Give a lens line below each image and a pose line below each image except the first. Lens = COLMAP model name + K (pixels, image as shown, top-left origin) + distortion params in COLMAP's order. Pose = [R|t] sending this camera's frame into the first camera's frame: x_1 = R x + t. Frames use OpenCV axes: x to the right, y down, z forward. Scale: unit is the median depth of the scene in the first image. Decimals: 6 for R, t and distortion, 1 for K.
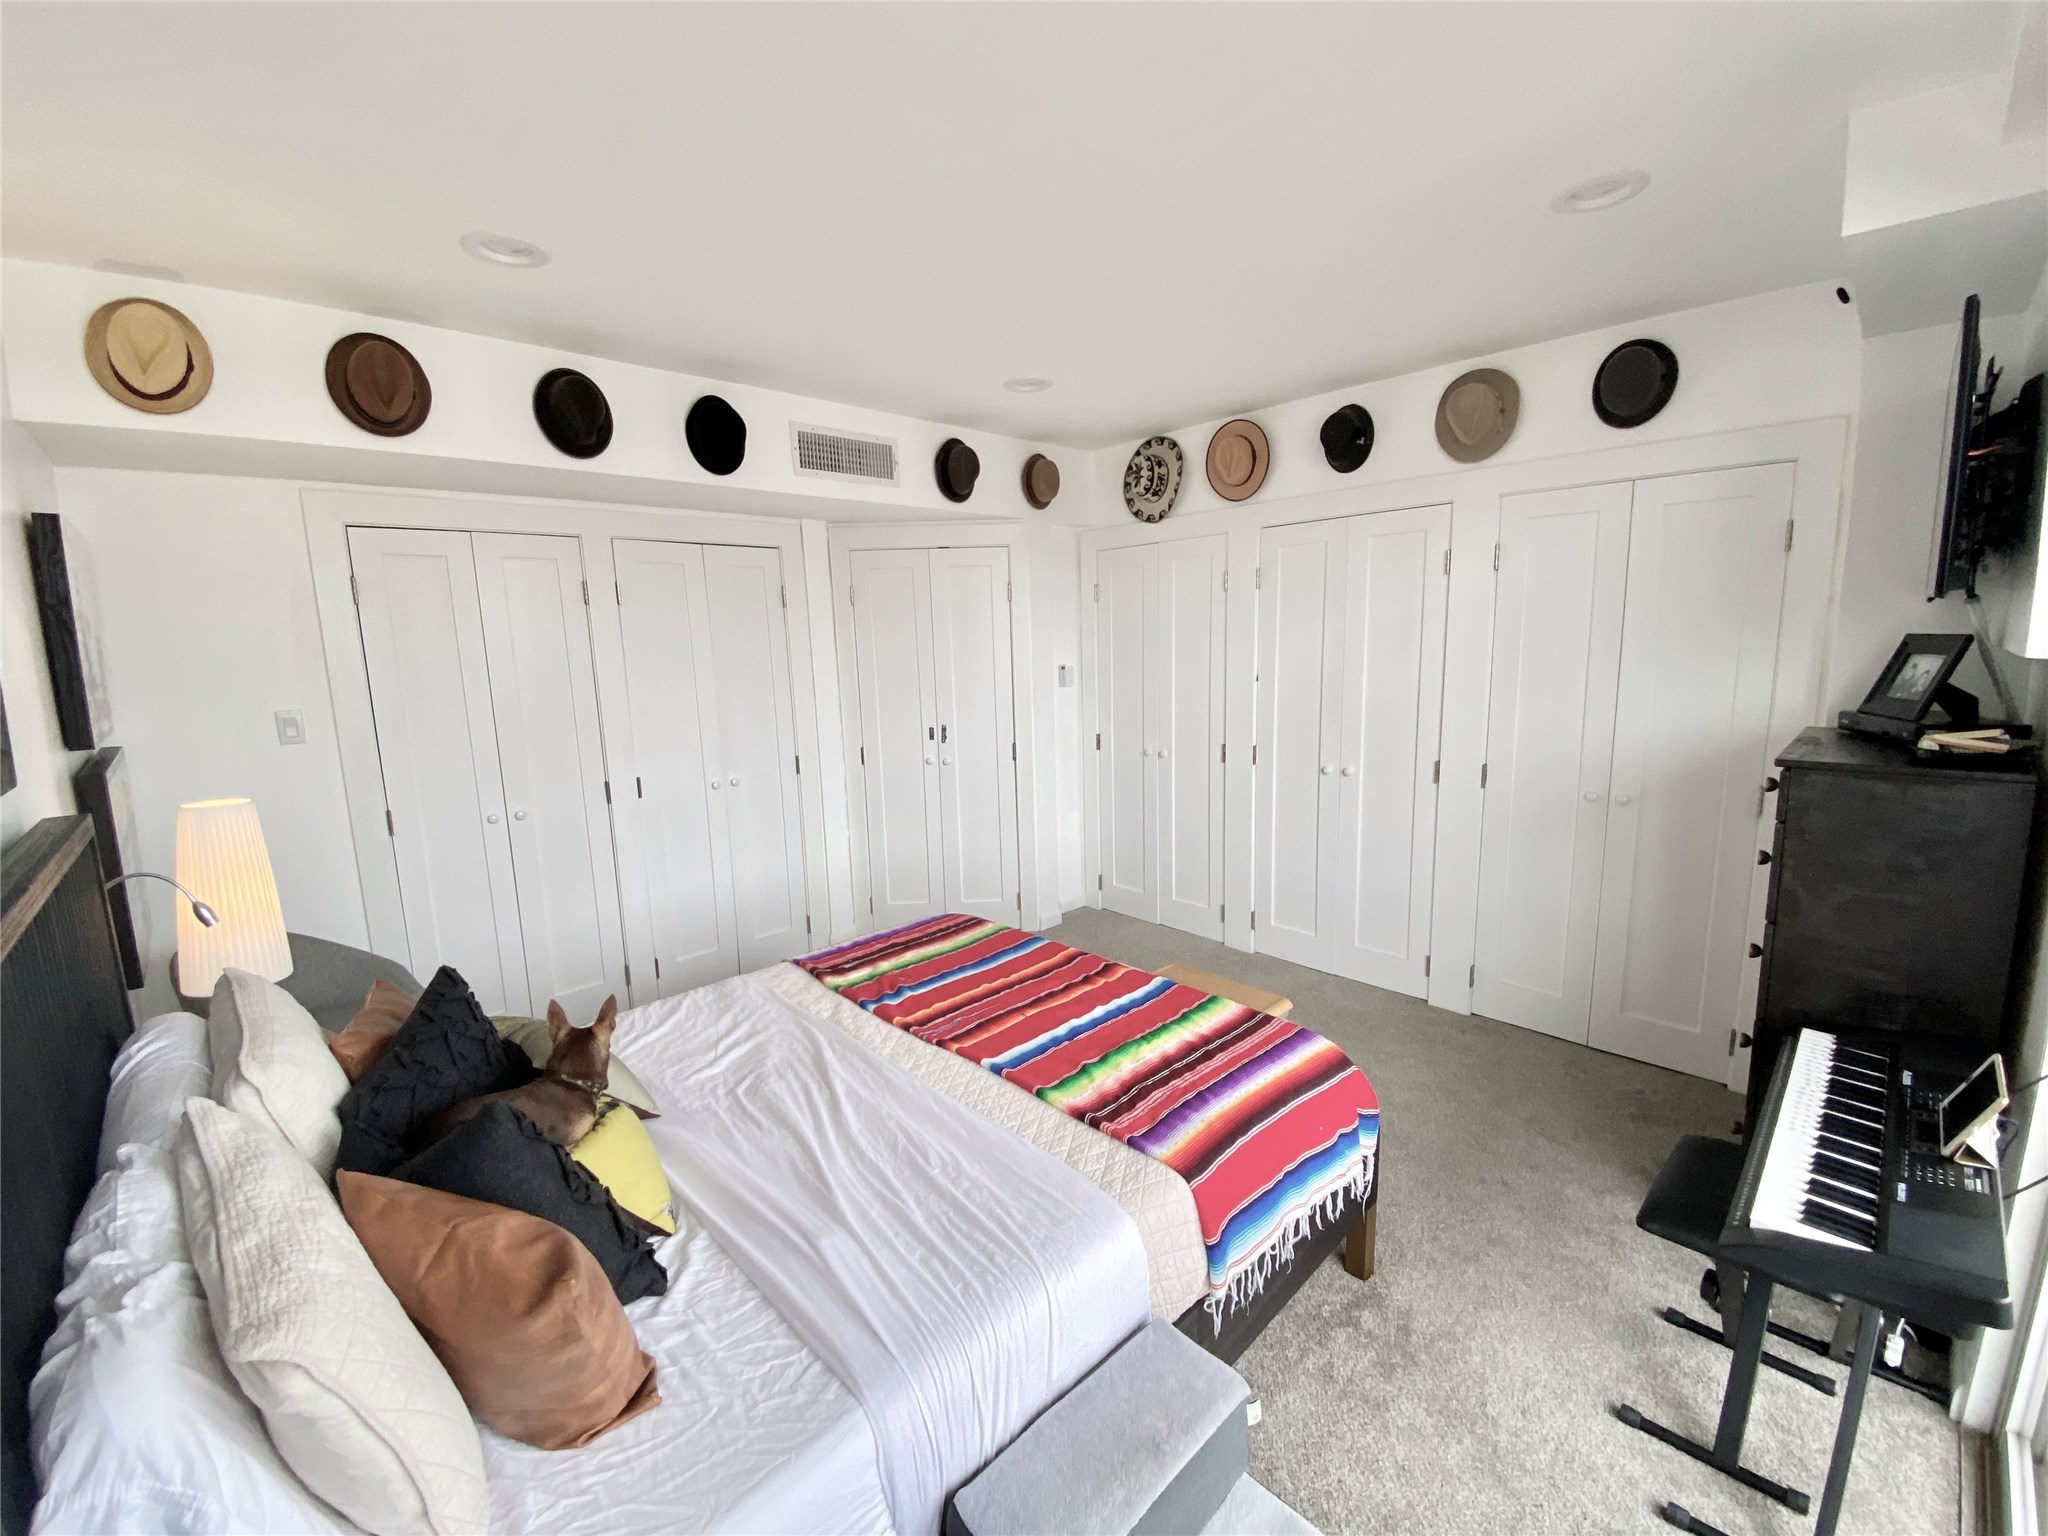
lens RADIAL K [[834.7, 0, 1016.1], [0, 834.7, 770.4], [0, 0, 1]] dist [0.010568, -0.014942]
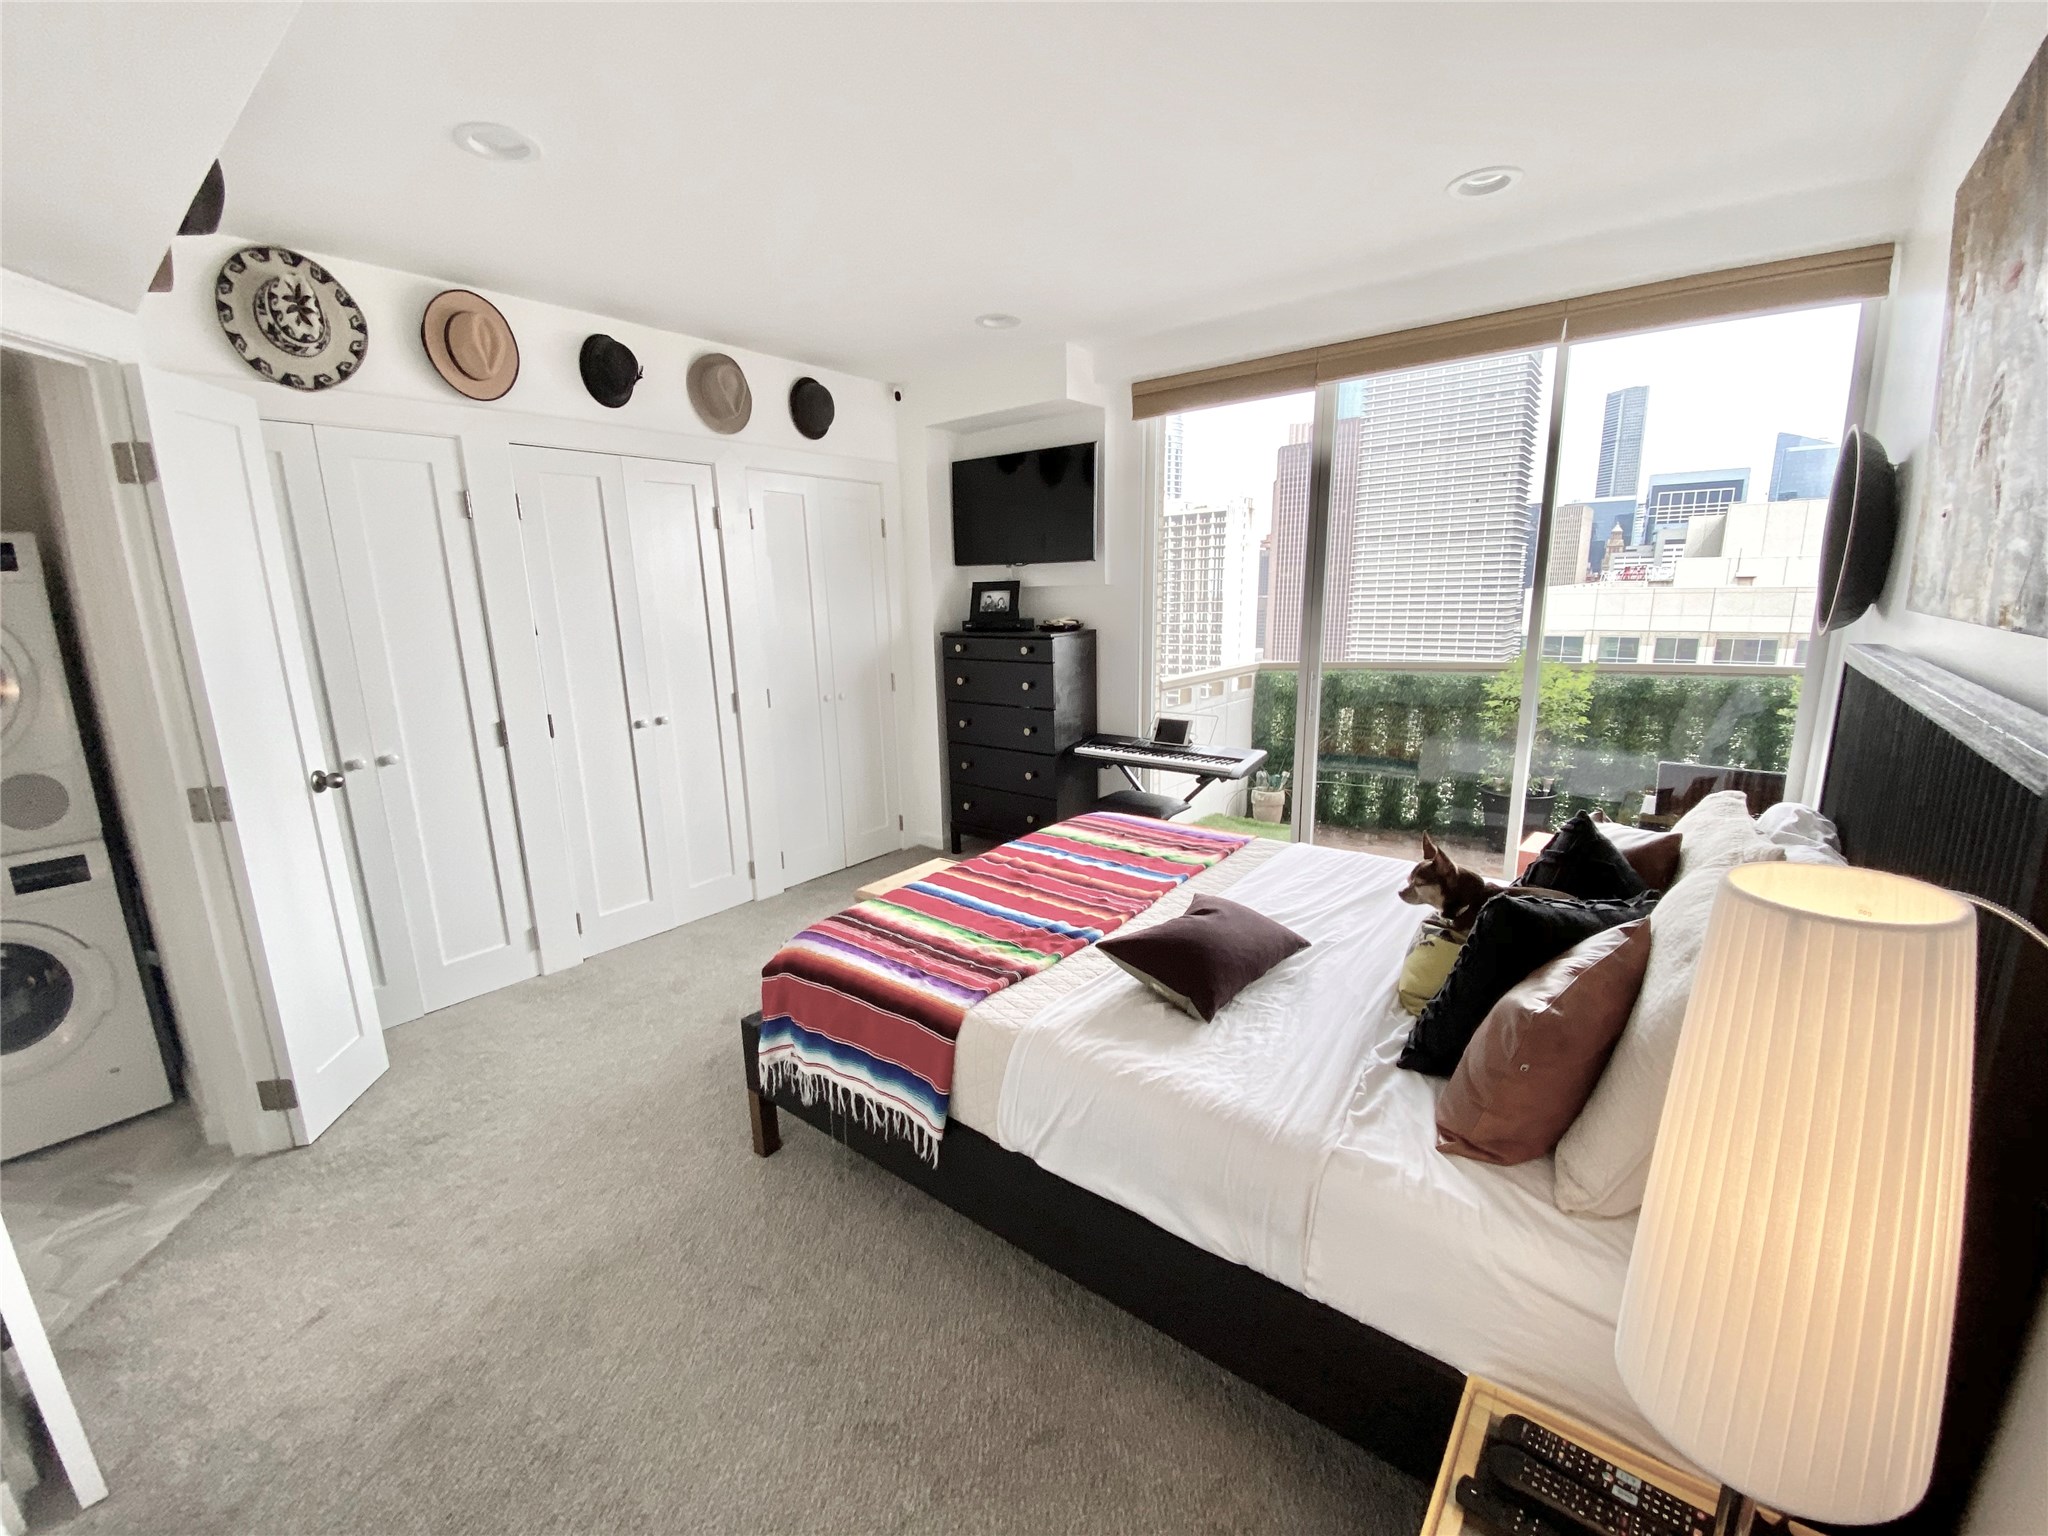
lens RADIAL K [[819.9, 0, 1017.4], [0, 819.9, 769.8], [0, 0, 1]] dist [0.028097, -0.027473]
pose [[-0.142755, -0.172736, 0.974568, -0.564578], [0.188695, 0.961843, 0.198120, -0.049742], [-0.971605, 0.212179, -0.104713, 0.631271]]
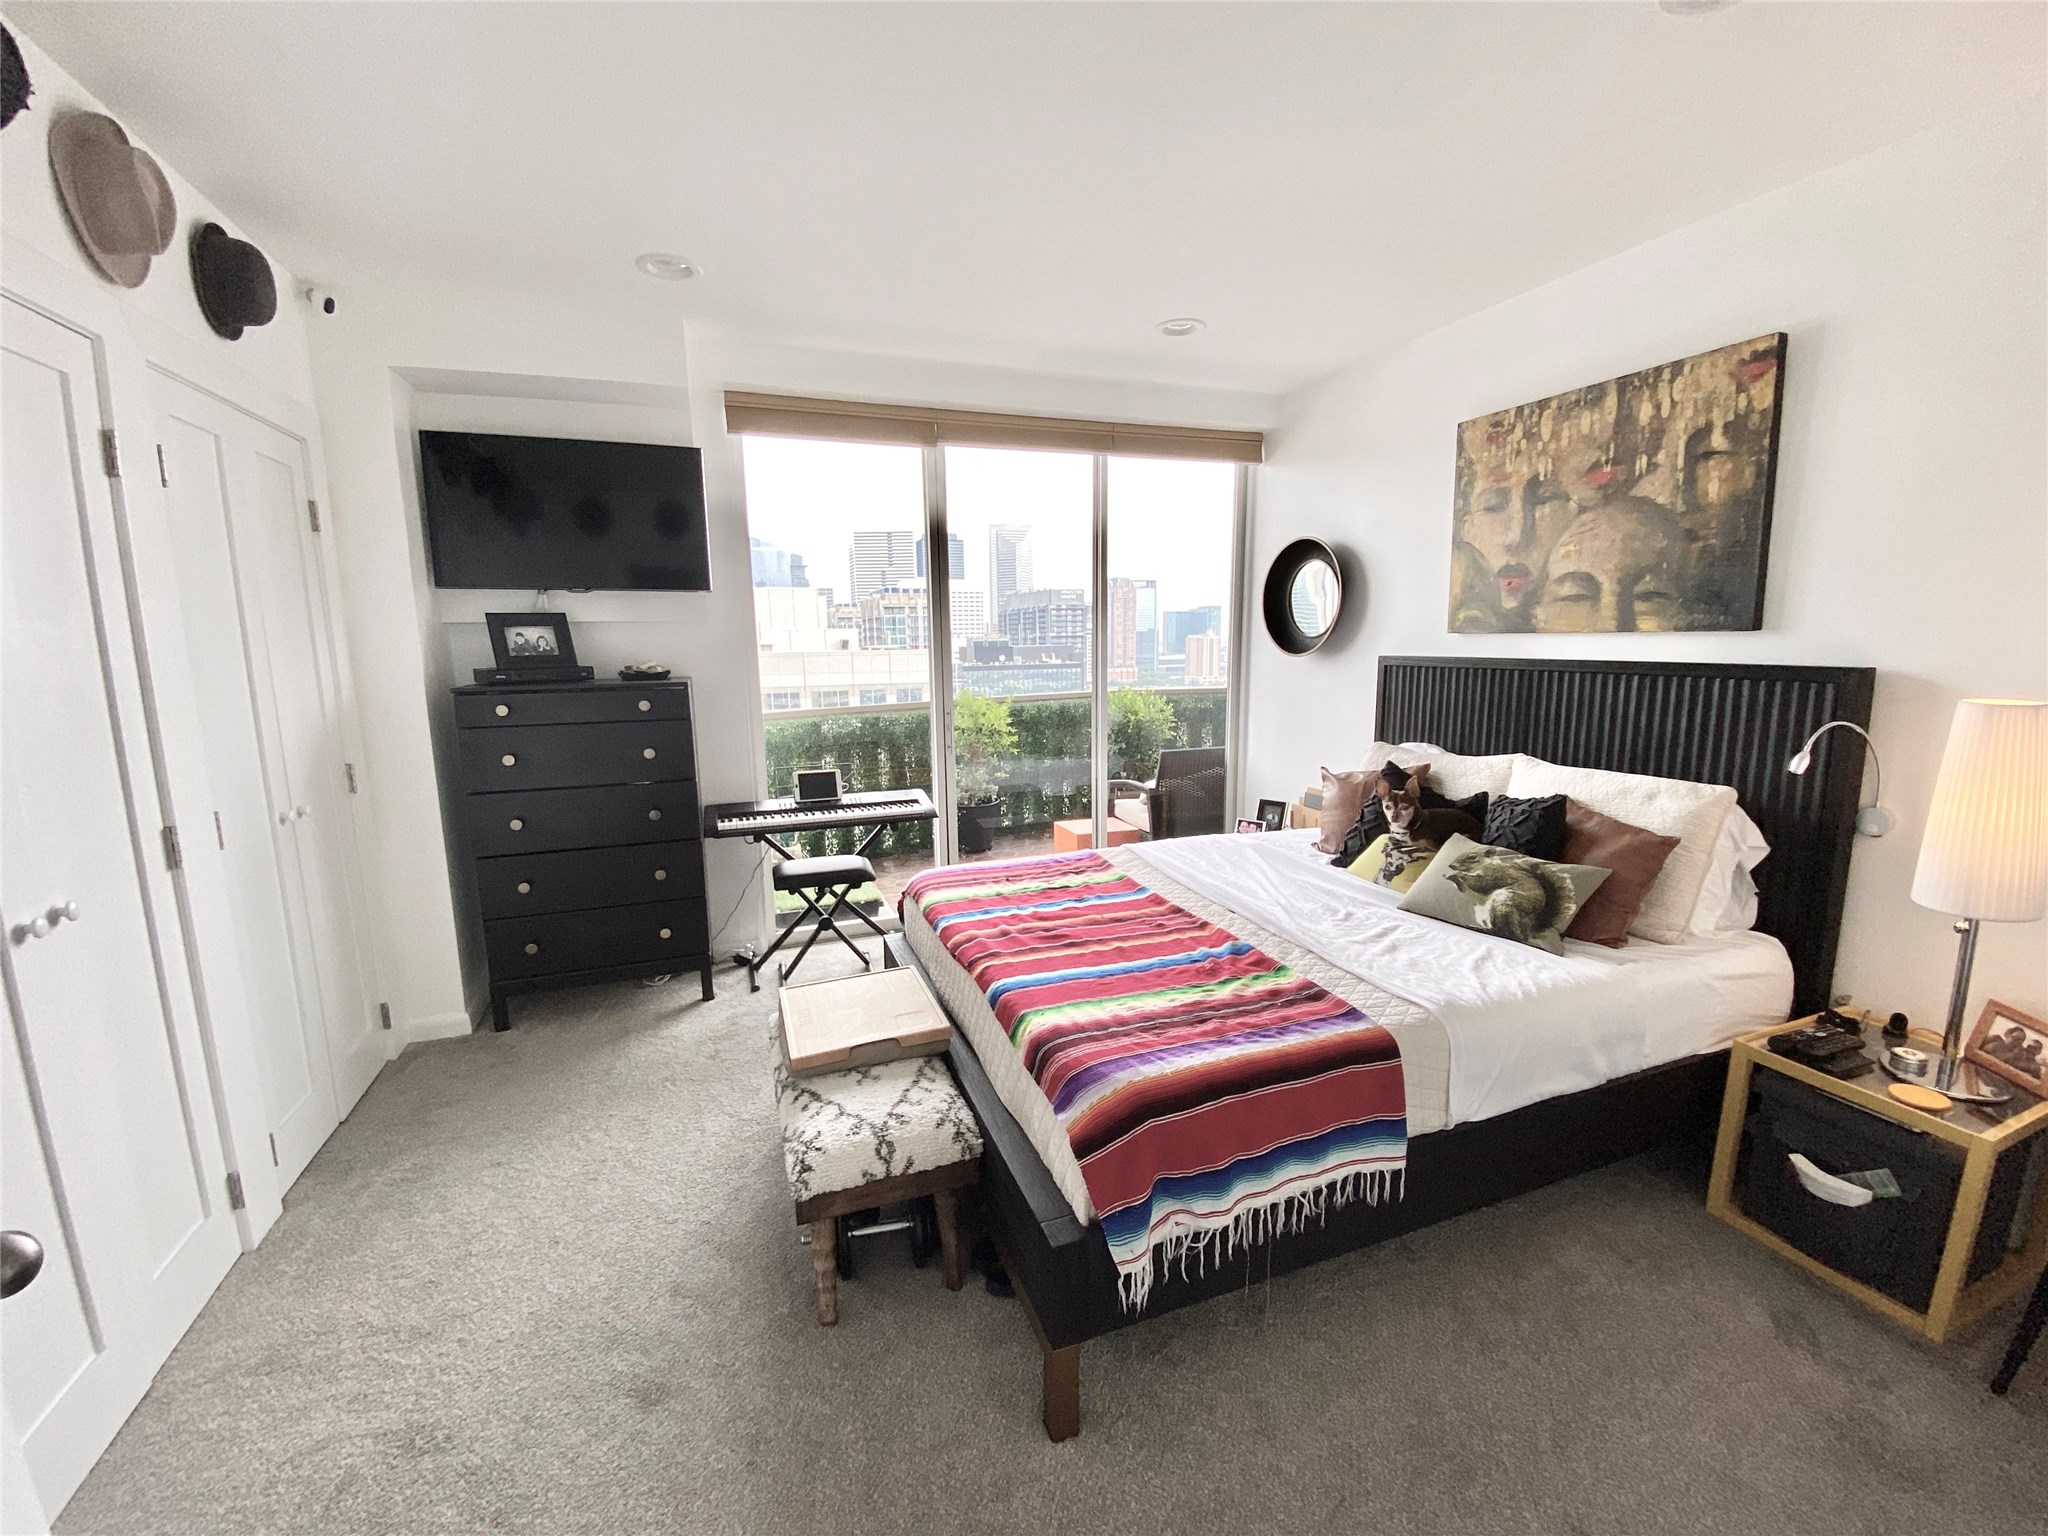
lens RADIAL K [[819.9, 0, 1017.4], [0, 819.9, 769.8], [0, 0, 1]] dist [0.028097, -0.027473]
pose [[-0.919981, -0.015503, 0.391655, -0.164953], [0.107550, 0.950882, 0.290269, -0.114566], [-0.376918, 0.309165, -0.873127, 1.028603]]
